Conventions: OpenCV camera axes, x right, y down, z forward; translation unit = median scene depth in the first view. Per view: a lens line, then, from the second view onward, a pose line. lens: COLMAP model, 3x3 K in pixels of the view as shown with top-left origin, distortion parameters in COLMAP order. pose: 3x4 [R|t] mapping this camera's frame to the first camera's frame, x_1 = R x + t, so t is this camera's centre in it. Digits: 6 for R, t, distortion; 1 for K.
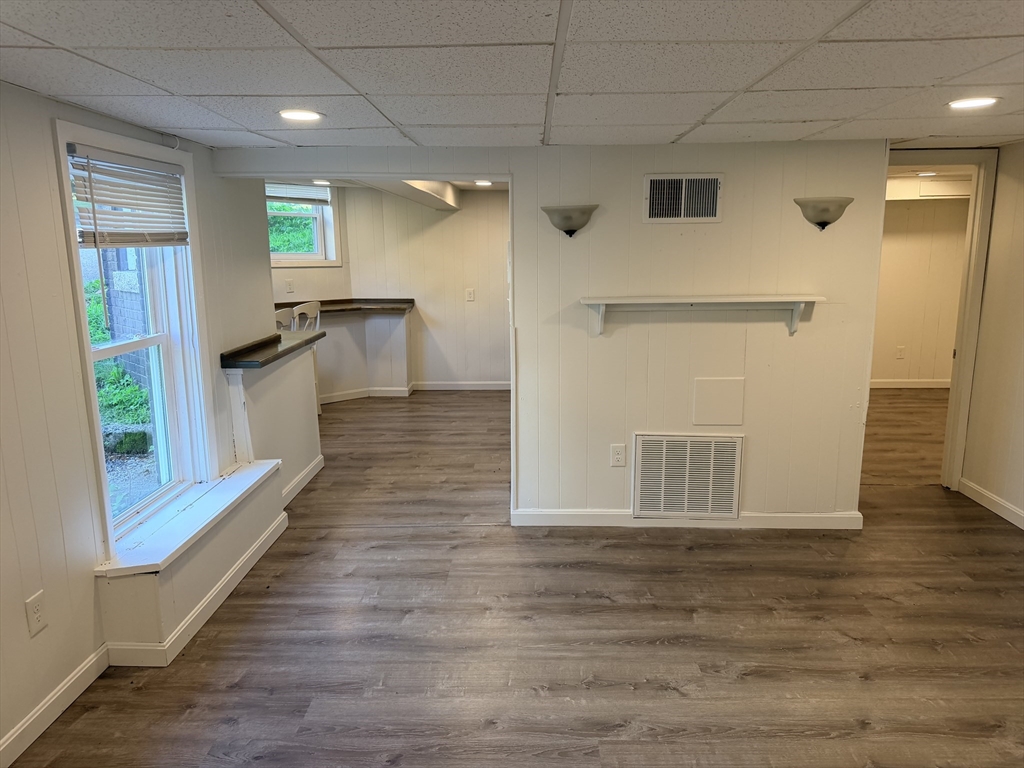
lens RADIAL K [[731.4, 0, 528.7], [0, 731.4, 380.2], [0, 0, 1]] dist [0.137128, -0.177272]
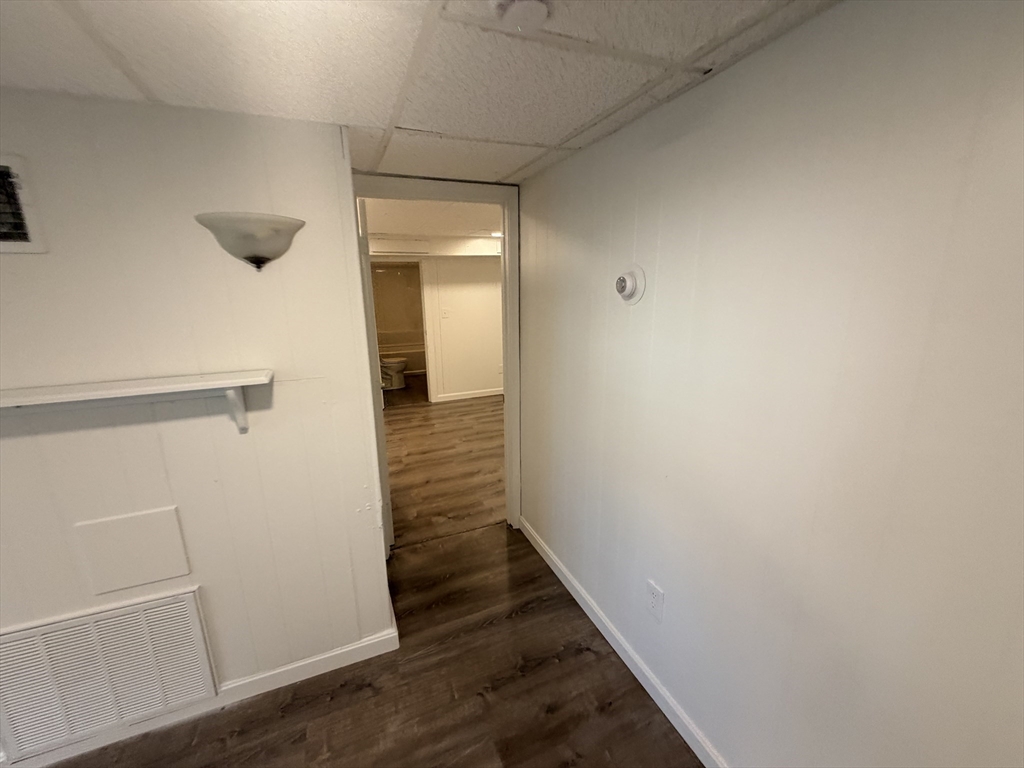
lens RADIAL K [[412.8, 0, 512.0], [0, 412.8, 384.0], [0, 0, 1]] dist [0.000905, 0.000022]
pose [[0.916506, -0.099898, 0.387345, 0.330124], [0.083621, 0.994767, 0.058698, -0.079786], [-0.391182, -0.021407, 0.920064, 0.438476]]
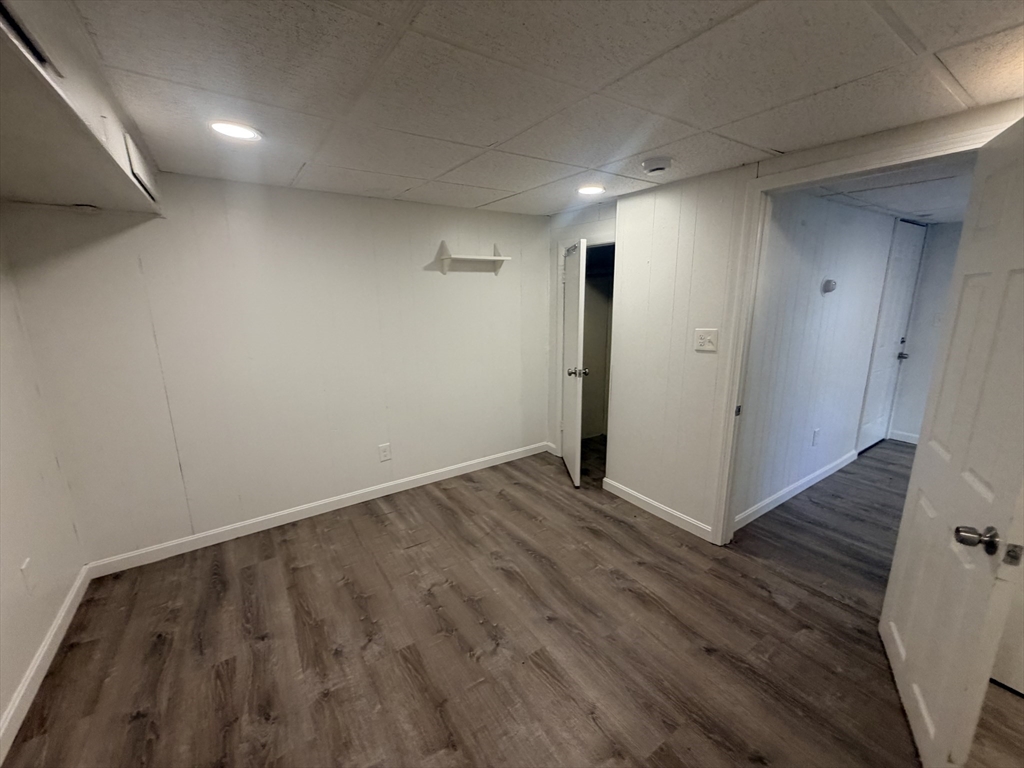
lens RADIAL K [[412.8, 0, 512.0], [0, 412.8, 384.0], [0, 0, 1]] dist [0.000905, 0.000022]
pose [[-0.570009, -0.168149, 0.804248, 0.302412], [0.164813, 0.935541, 0.312410, -0.234665], [-0.804938, 0.310627, -0.505554, 1.314158]]
